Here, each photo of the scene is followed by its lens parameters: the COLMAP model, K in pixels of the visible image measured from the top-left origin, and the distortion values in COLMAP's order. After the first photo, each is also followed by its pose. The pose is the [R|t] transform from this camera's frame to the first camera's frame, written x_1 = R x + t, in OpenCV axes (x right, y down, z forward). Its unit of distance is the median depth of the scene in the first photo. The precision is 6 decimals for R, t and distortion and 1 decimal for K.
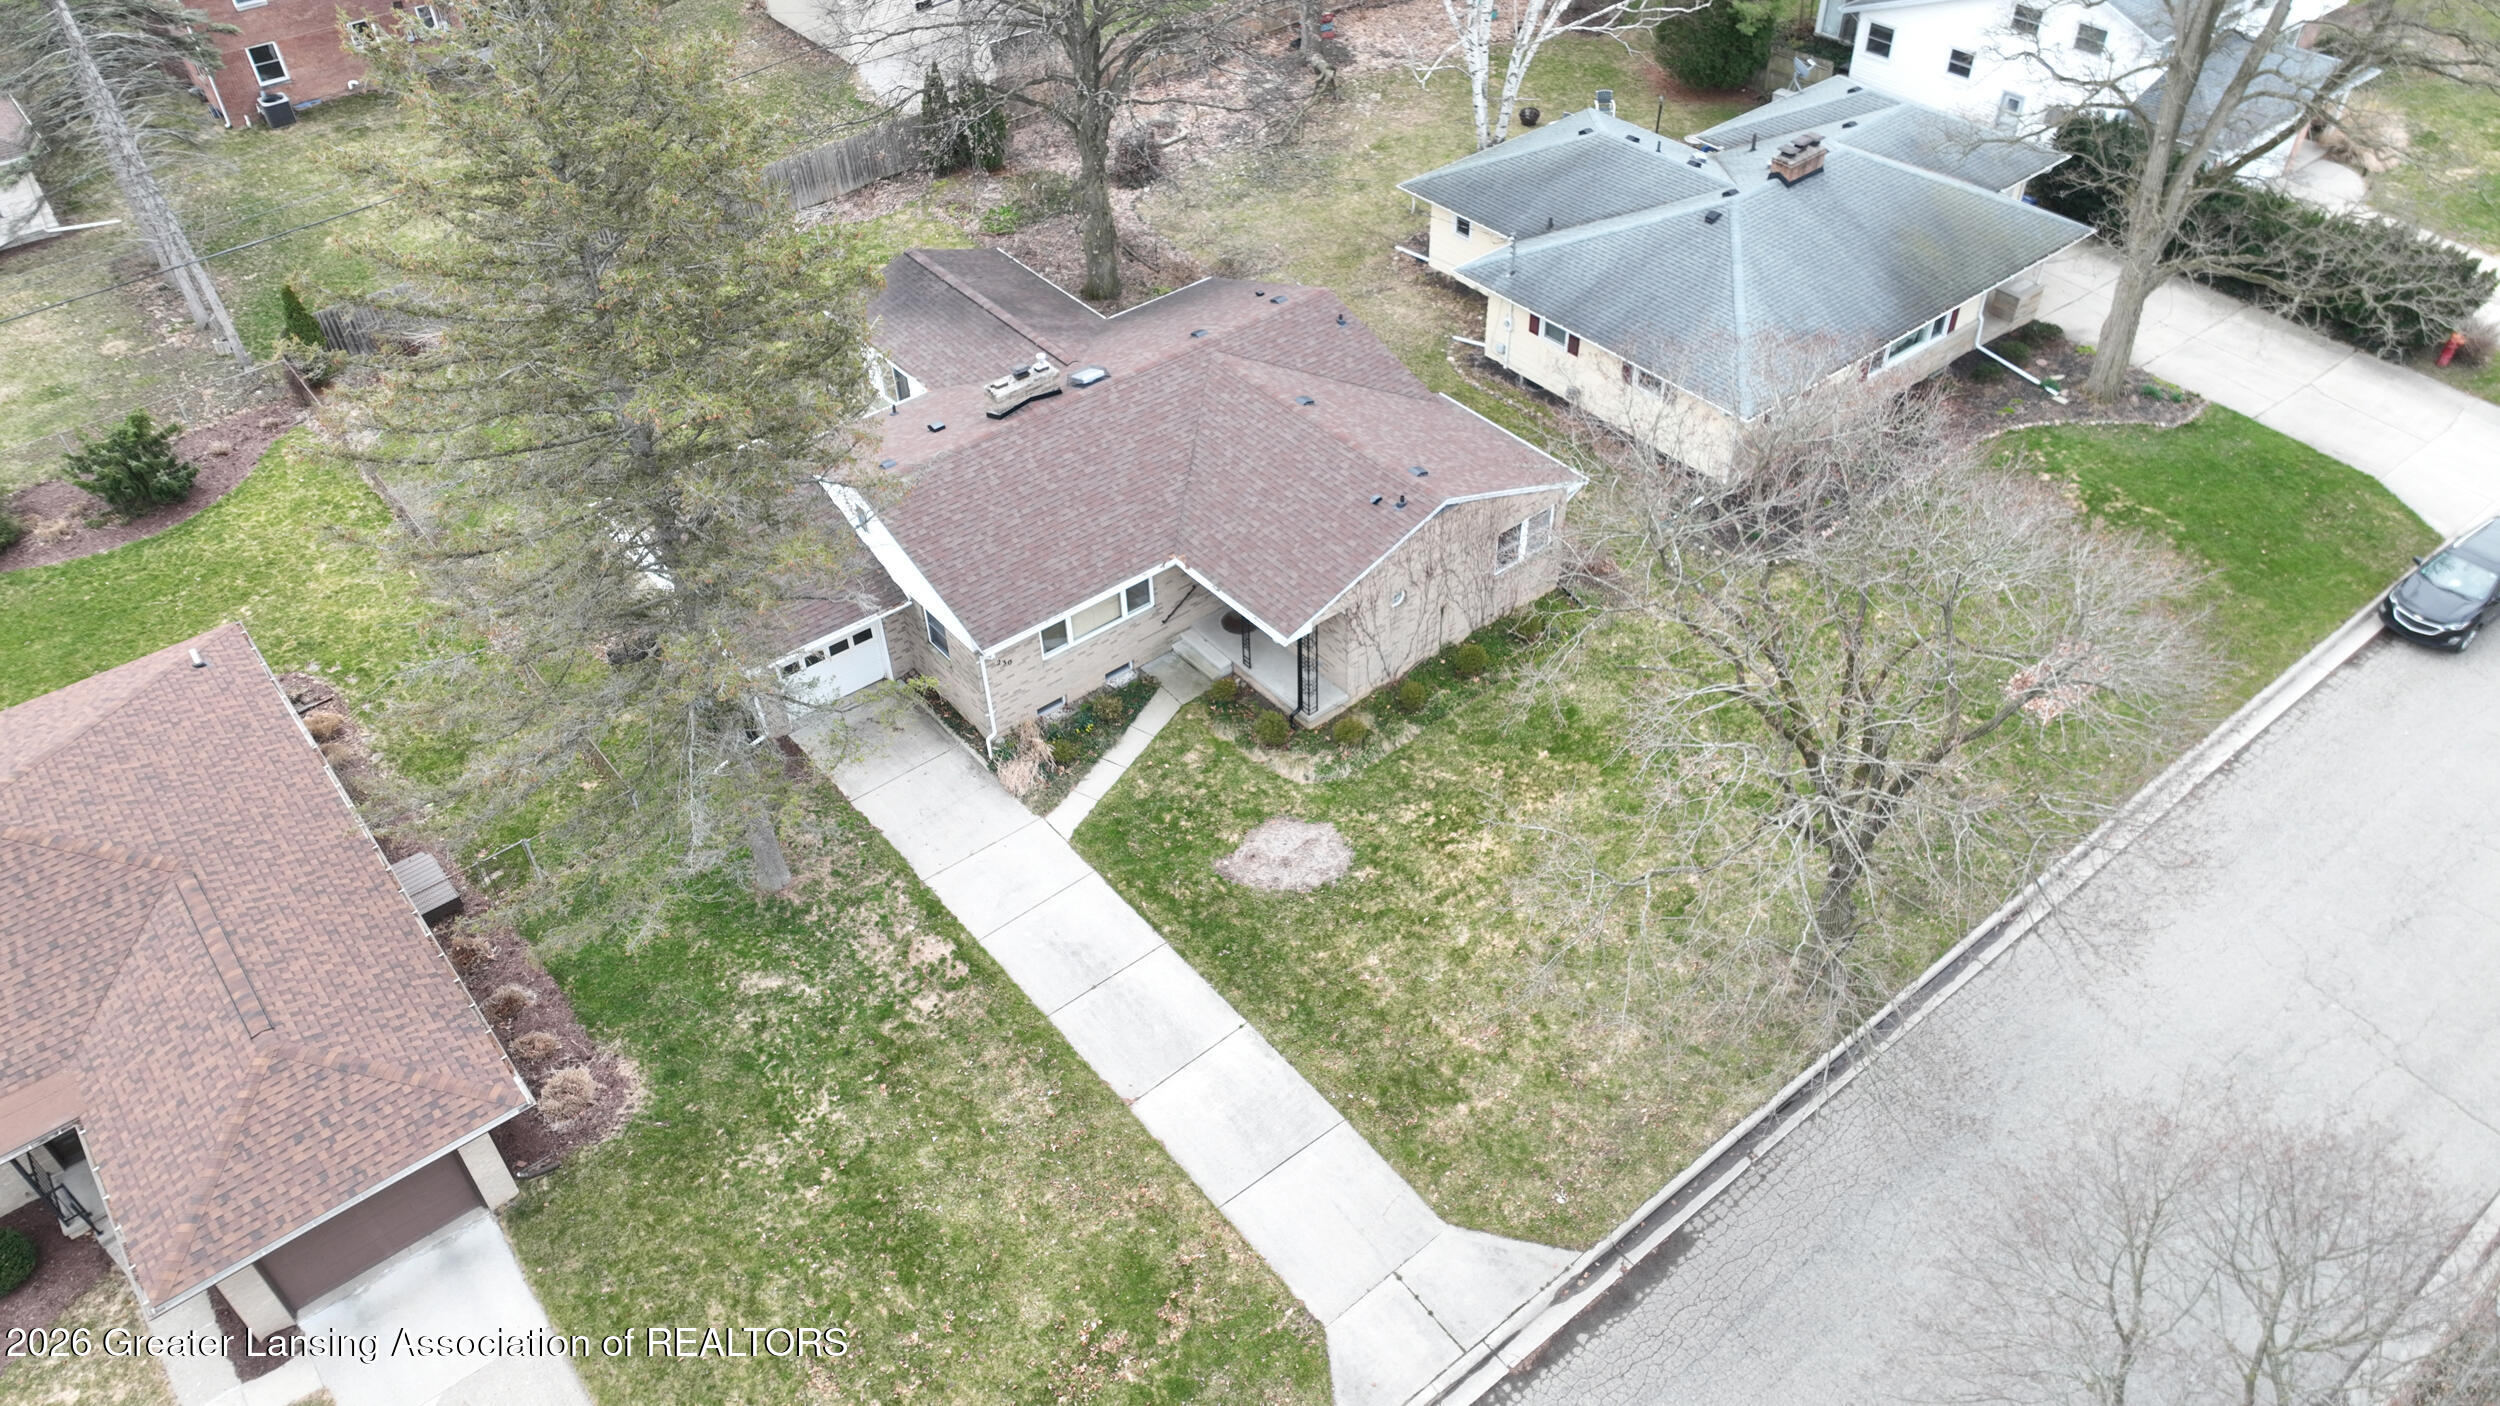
lens RADIAL K [[1758.7, 0, 1247.1], [0, 1758.7, 714.9], [0, 0, 1]] dist [0.011088, -0.000213]
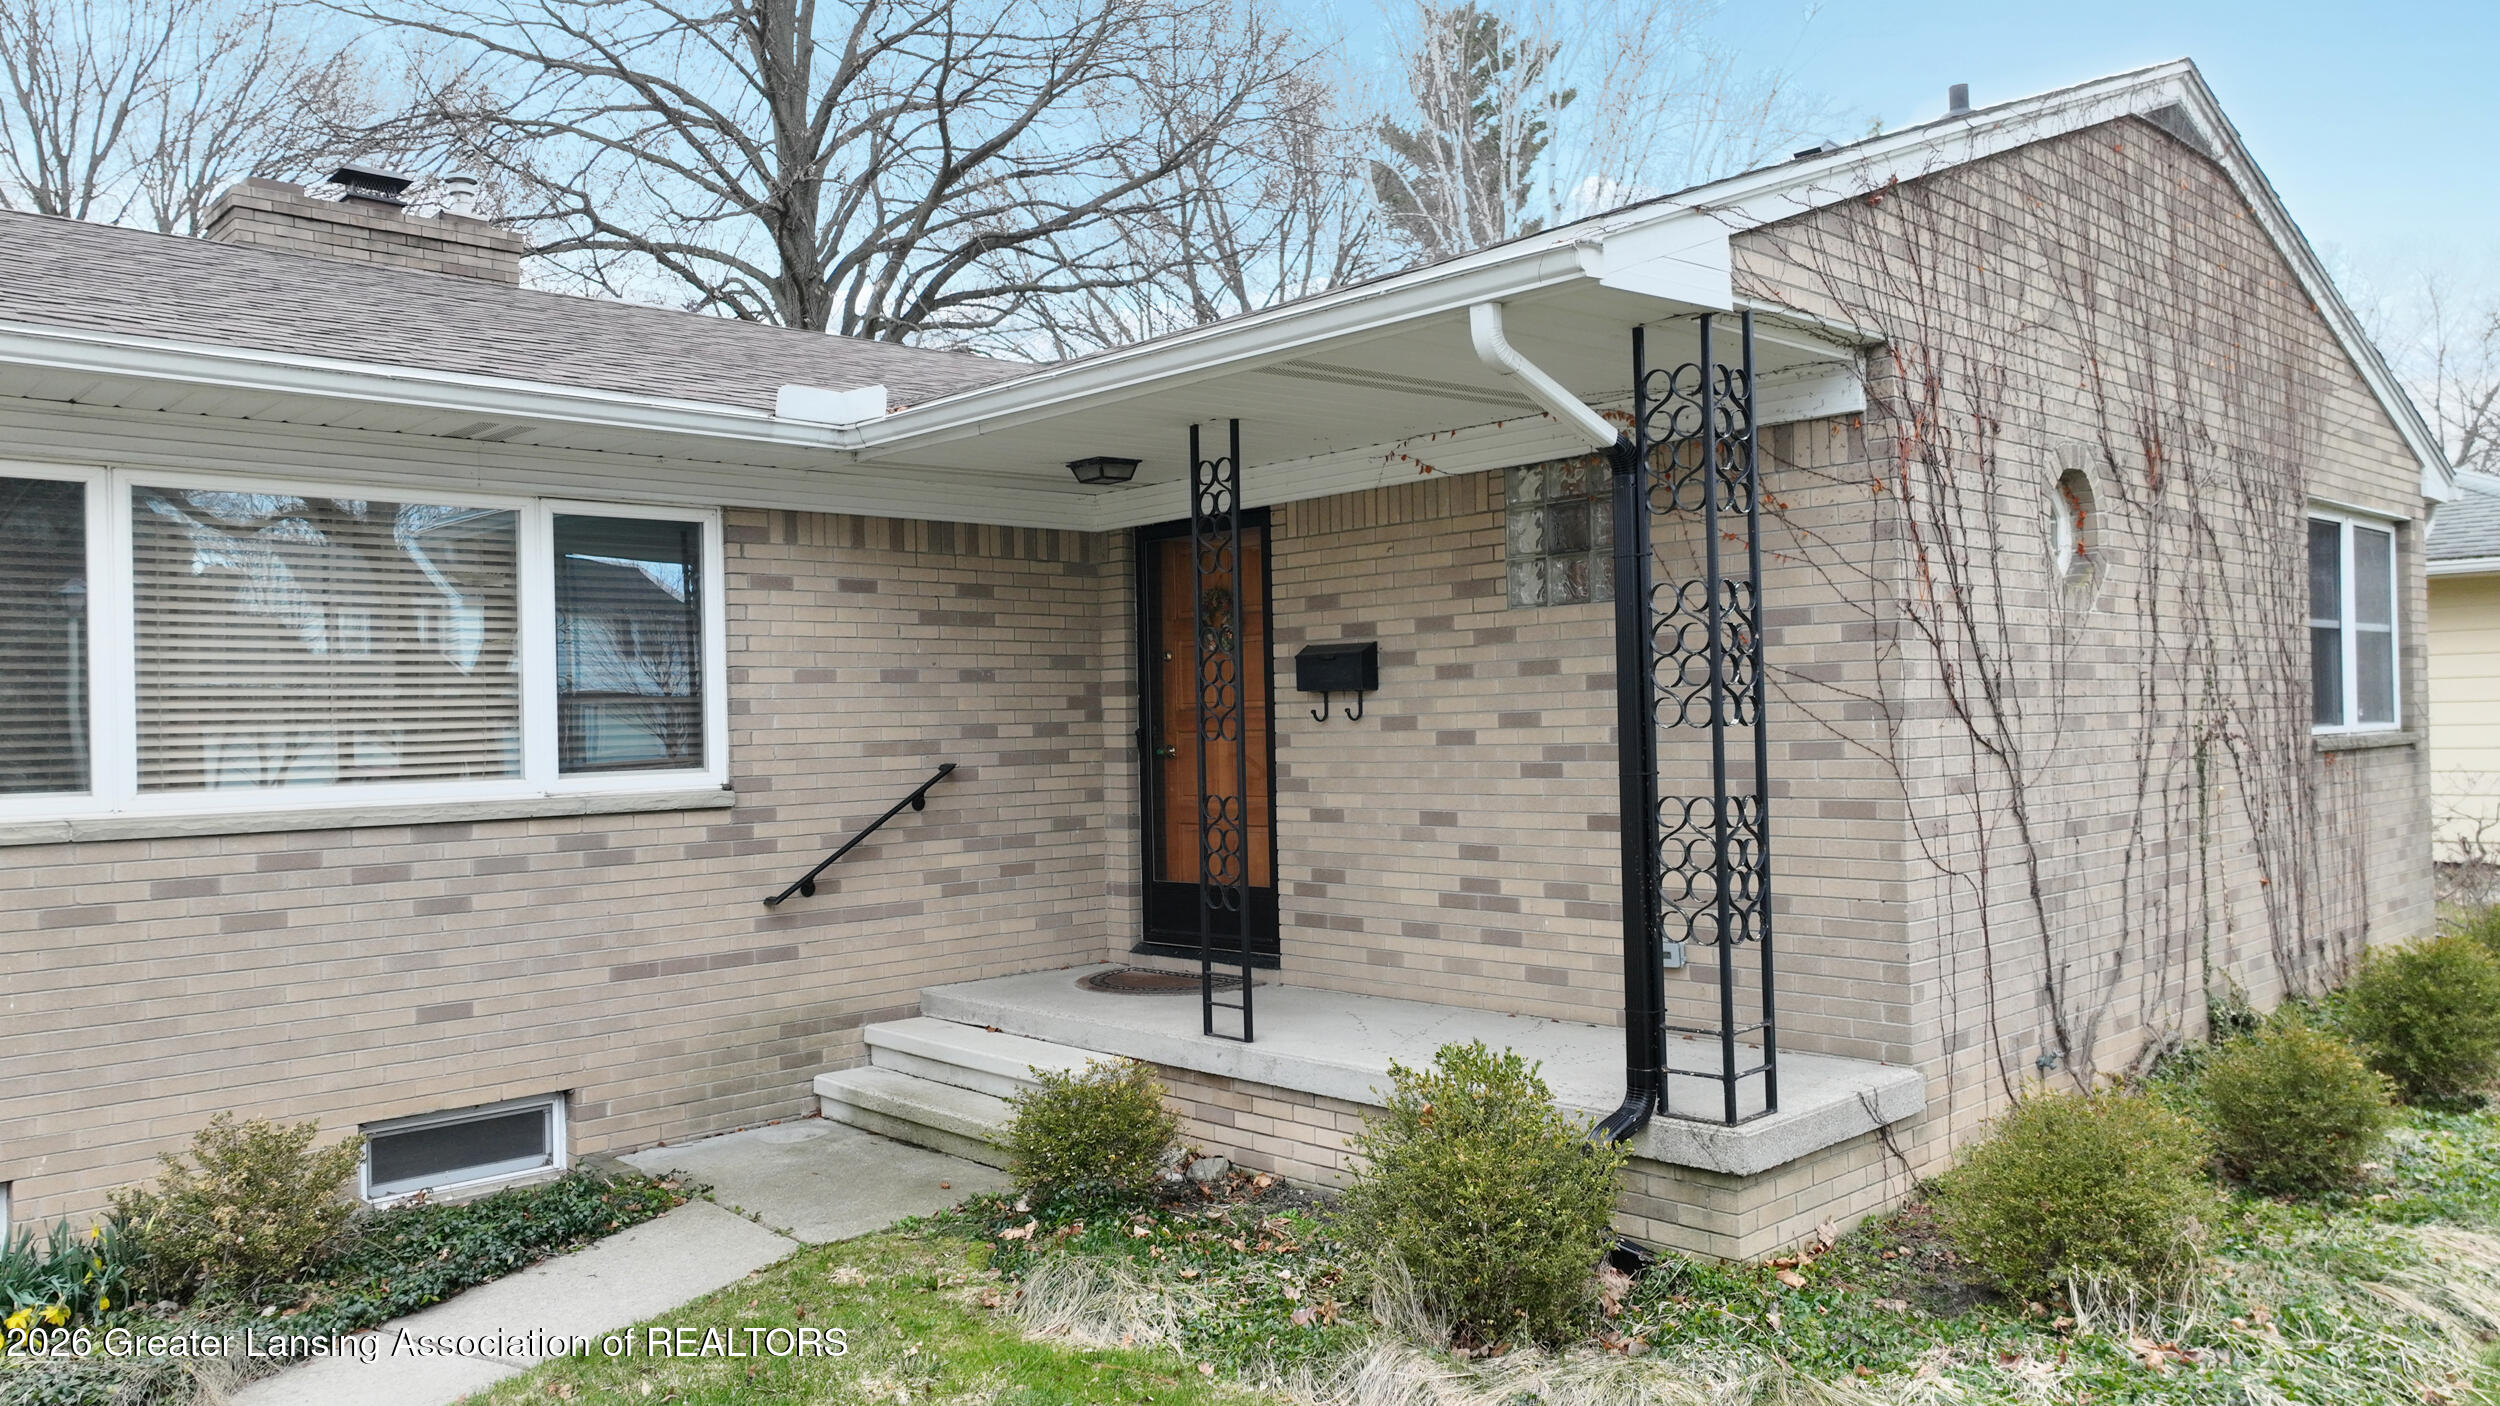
lens RADIAL K [[1763.2, 0, 1251.4], [0, 1763.2, 705.0], [0, 0, 1]] dist [0.008065, -0.002813]
pose [[0.996336, 0.001972, 0.085508, -0.012720], [0.056293, 0.737554, -0.672938, 0.064322], [-0.064393, 0.675286, 0.734740, 0.869831]]
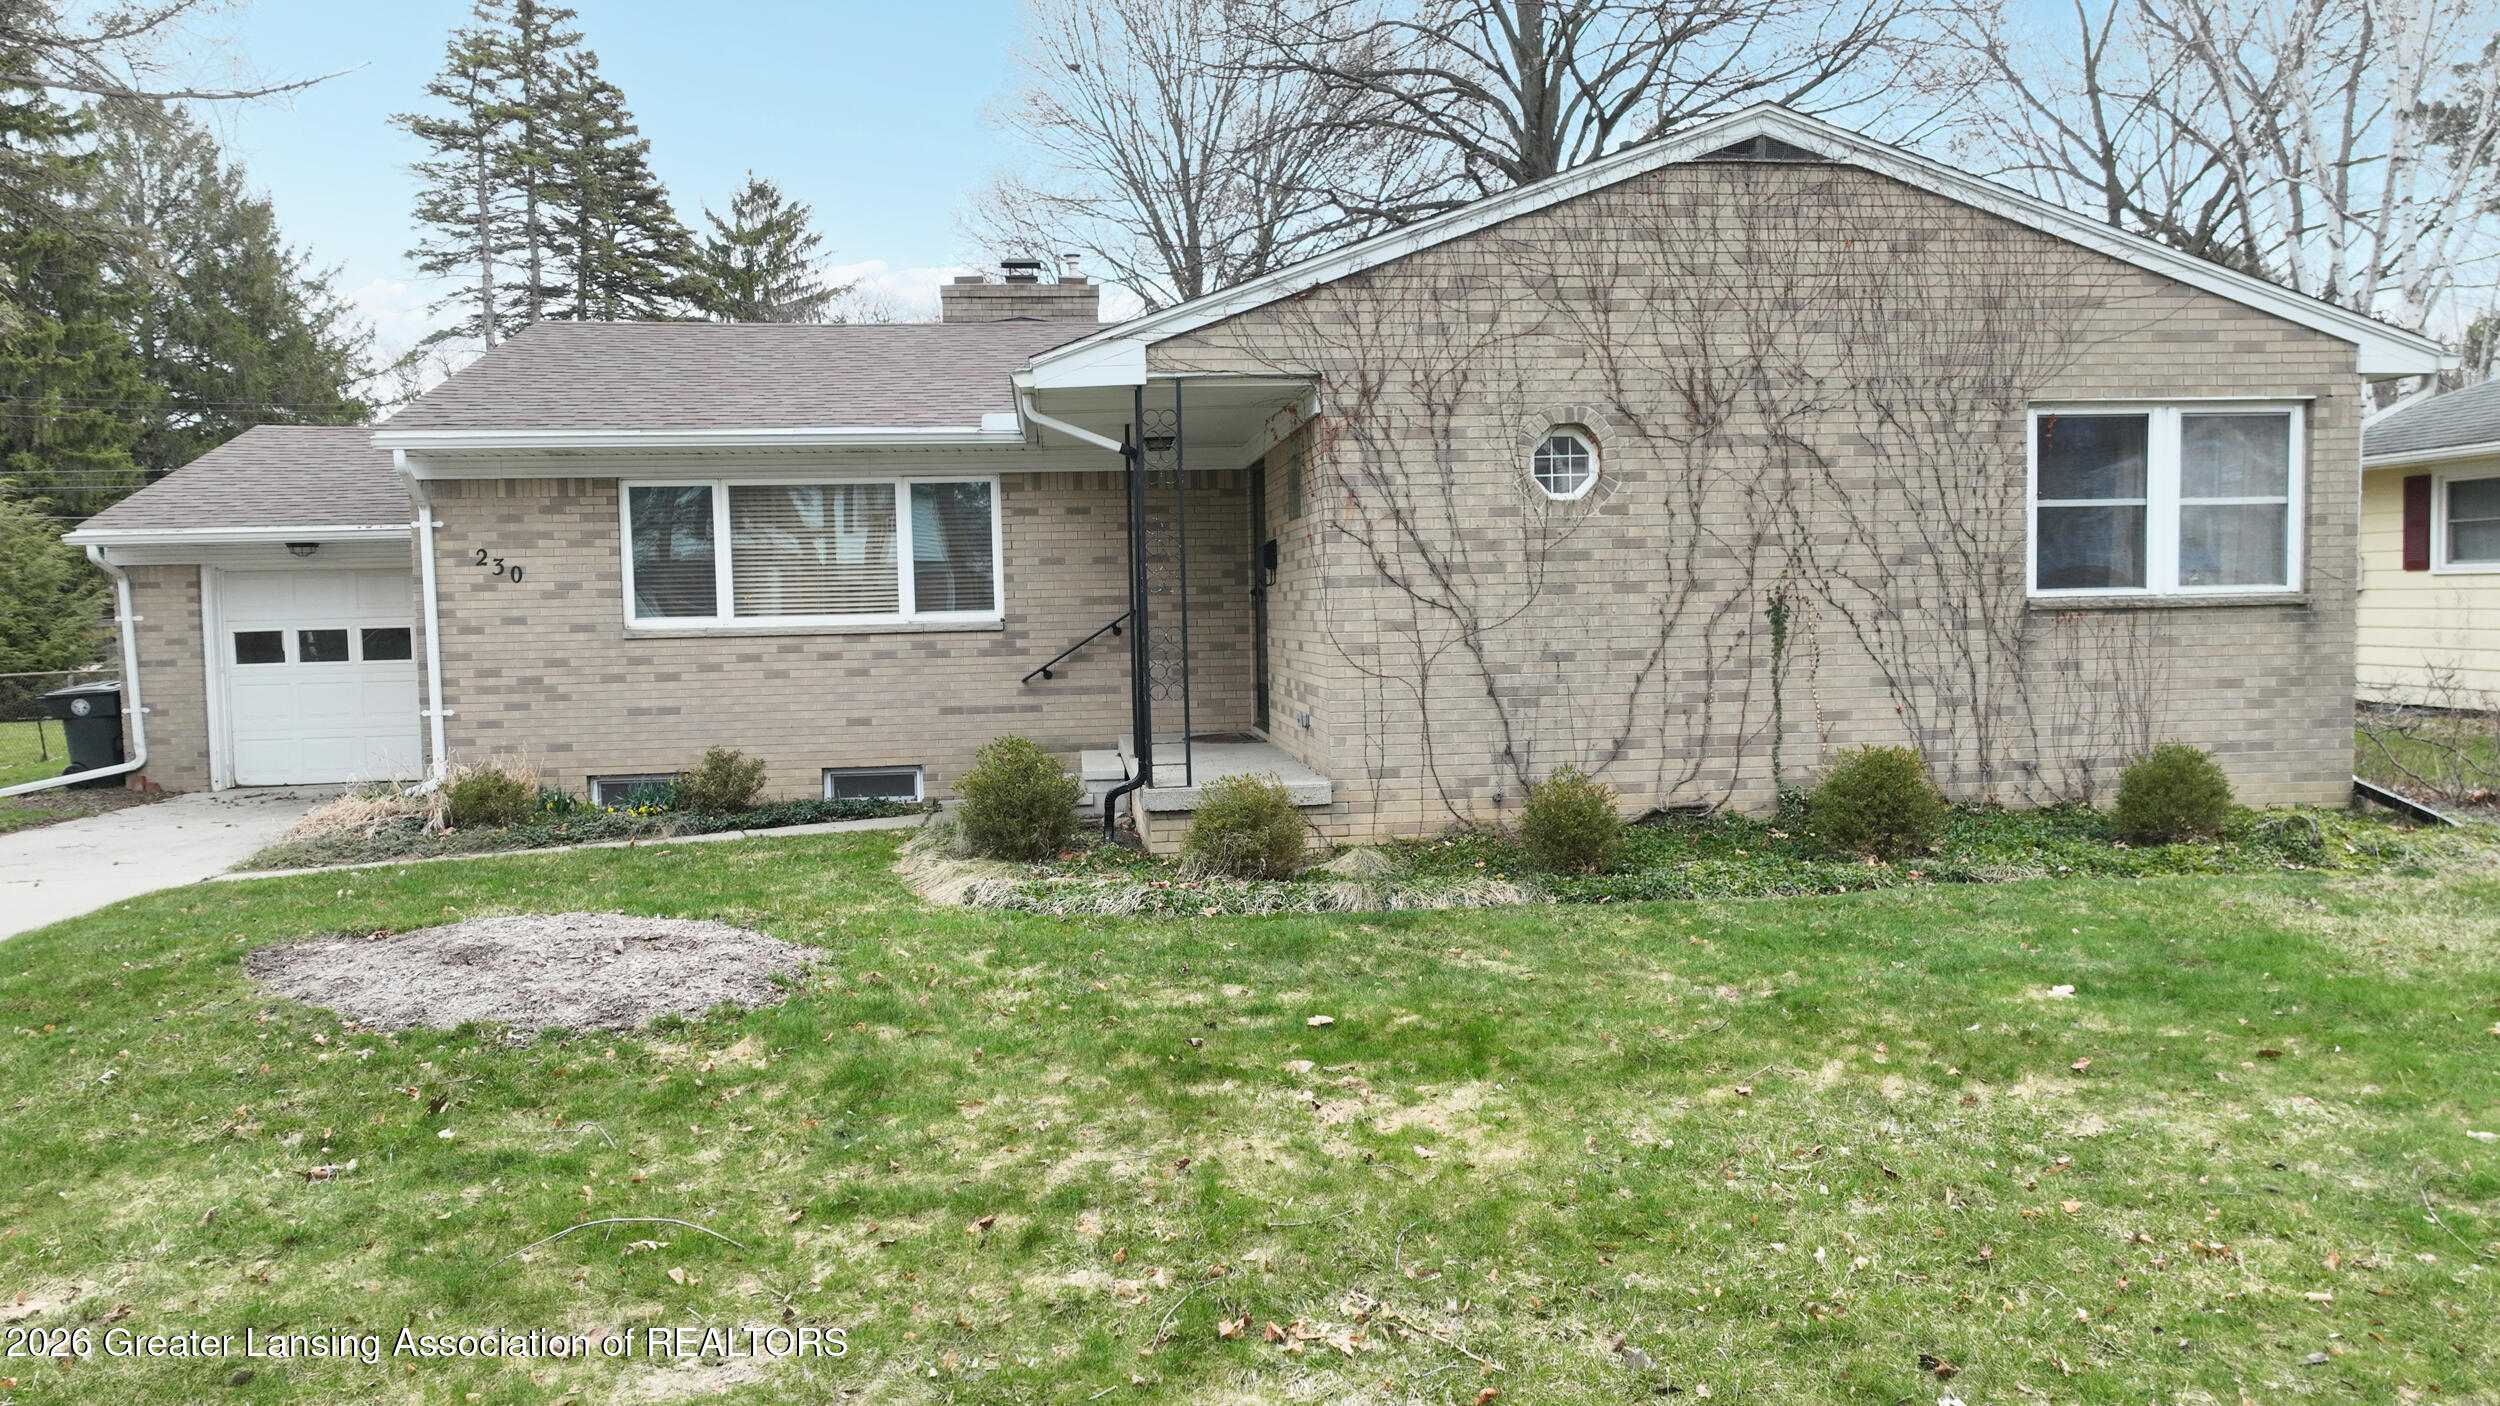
lens RADIAL K [[1761.5, 0, 1243.2], [0, 1761.5, 706.9], [0, 0, 1]] dist [0.005784, 0.001634]
pose [[0.841933, 0.039153, -0.538160, 0.192001], [-0.358910, 0.785366, -0.504364, 0.121774], [0.402906, 0.617792, 0.675278, 0.801859]]
